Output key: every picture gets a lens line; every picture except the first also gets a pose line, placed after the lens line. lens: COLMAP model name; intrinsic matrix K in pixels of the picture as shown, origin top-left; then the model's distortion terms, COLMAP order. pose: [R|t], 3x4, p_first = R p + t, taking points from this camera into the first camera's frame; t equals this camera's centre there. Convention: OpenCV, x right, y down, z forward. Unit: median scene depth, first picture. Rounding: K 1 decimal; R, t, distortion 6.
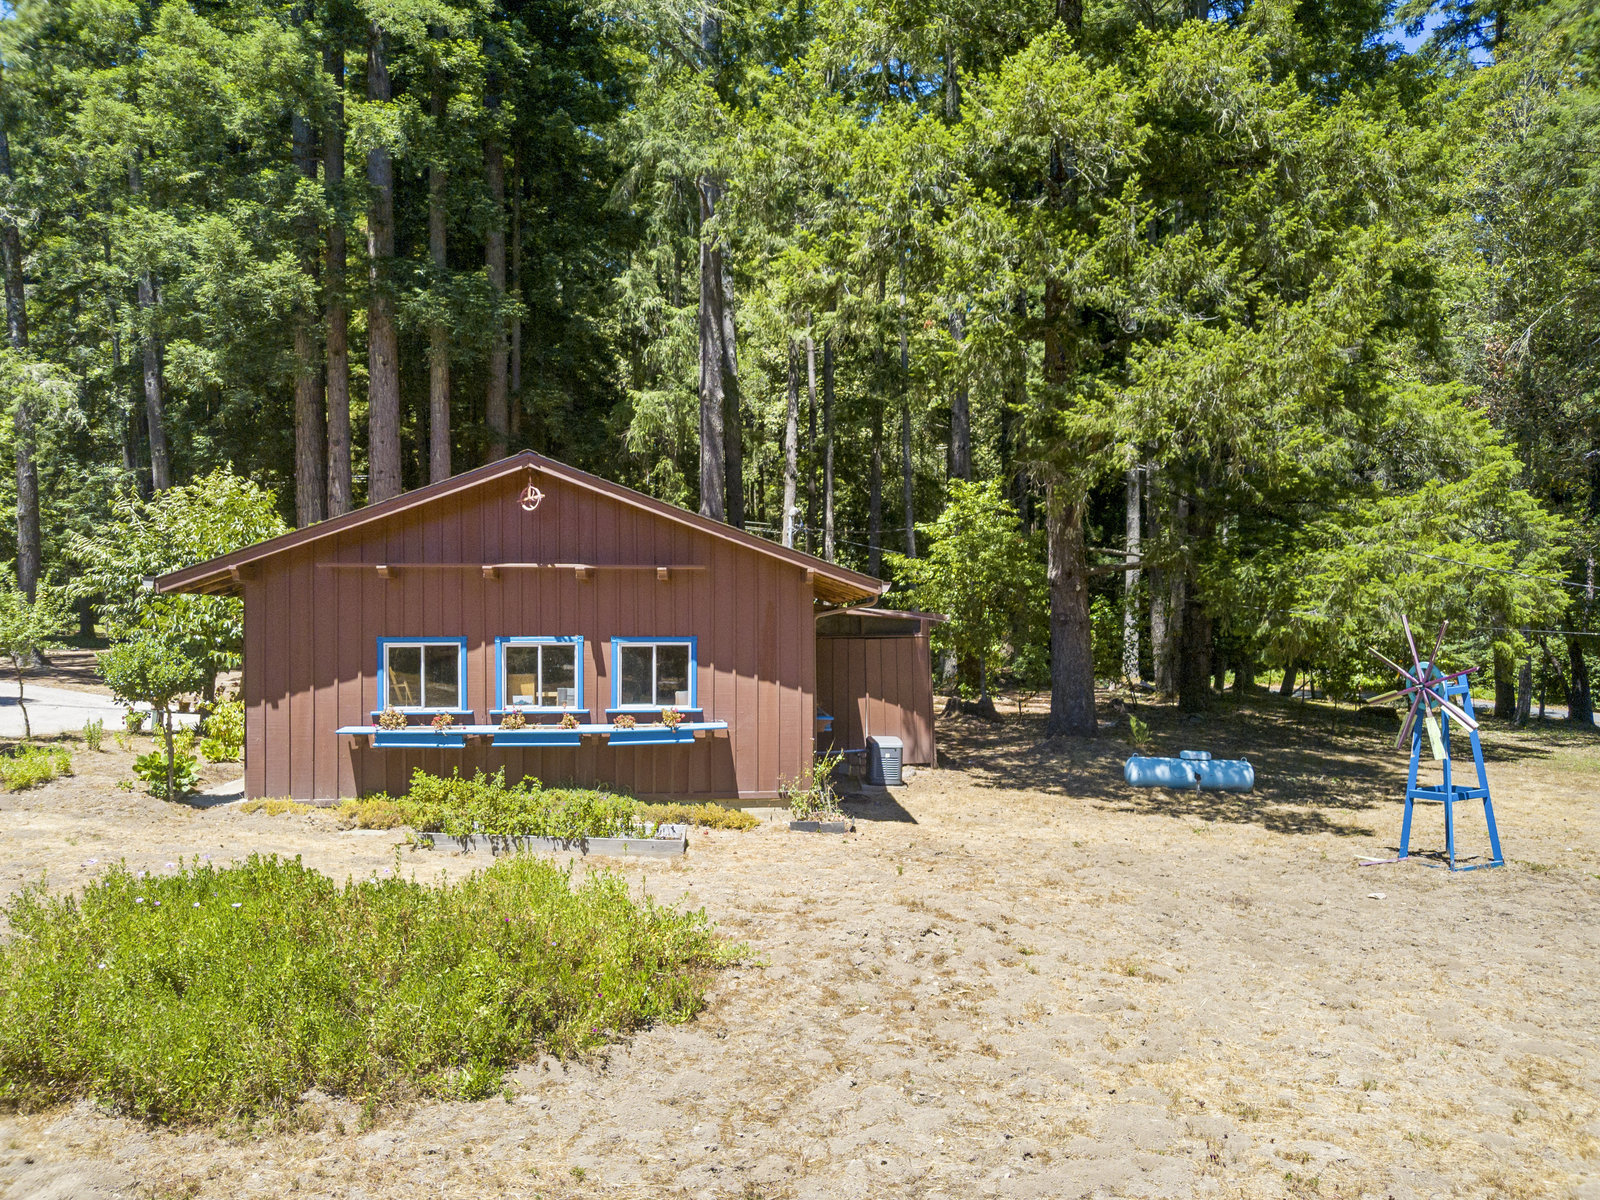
lens RADIAL K [[1164.5, 0, 801.7], [0, 1164.5, 635.2], [0, 0, 1]] dist [0.069544, -0.110008]
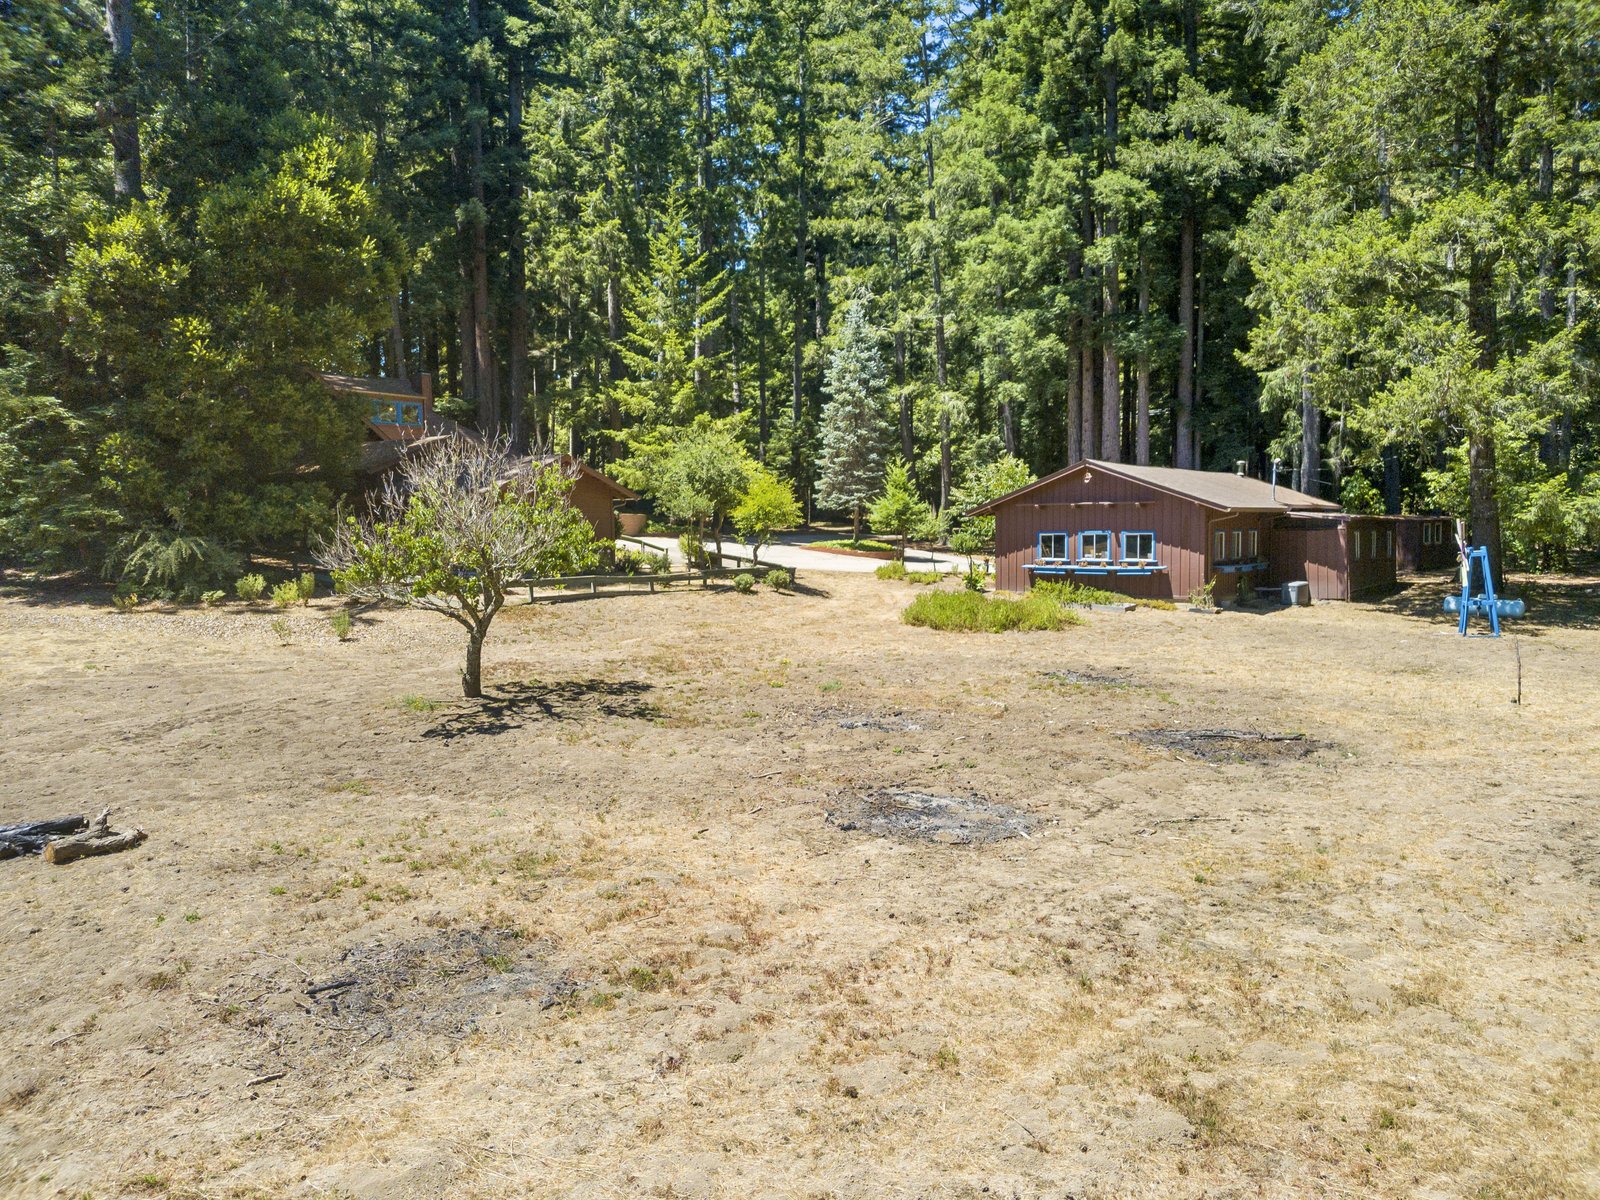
lens RADIAL K [[1164.5, 0, 801.7], [0, 1164.5, 635.2], [0, 0, 1]] dist [0.069544, -0.110008]
pose [[0.746379, 0.054890, -0.663254, 0.981943], [0.005680, 0.996031, 0.088823, -0.002640], [0.665497, -0.070063, 0.743105, -1.301369]]
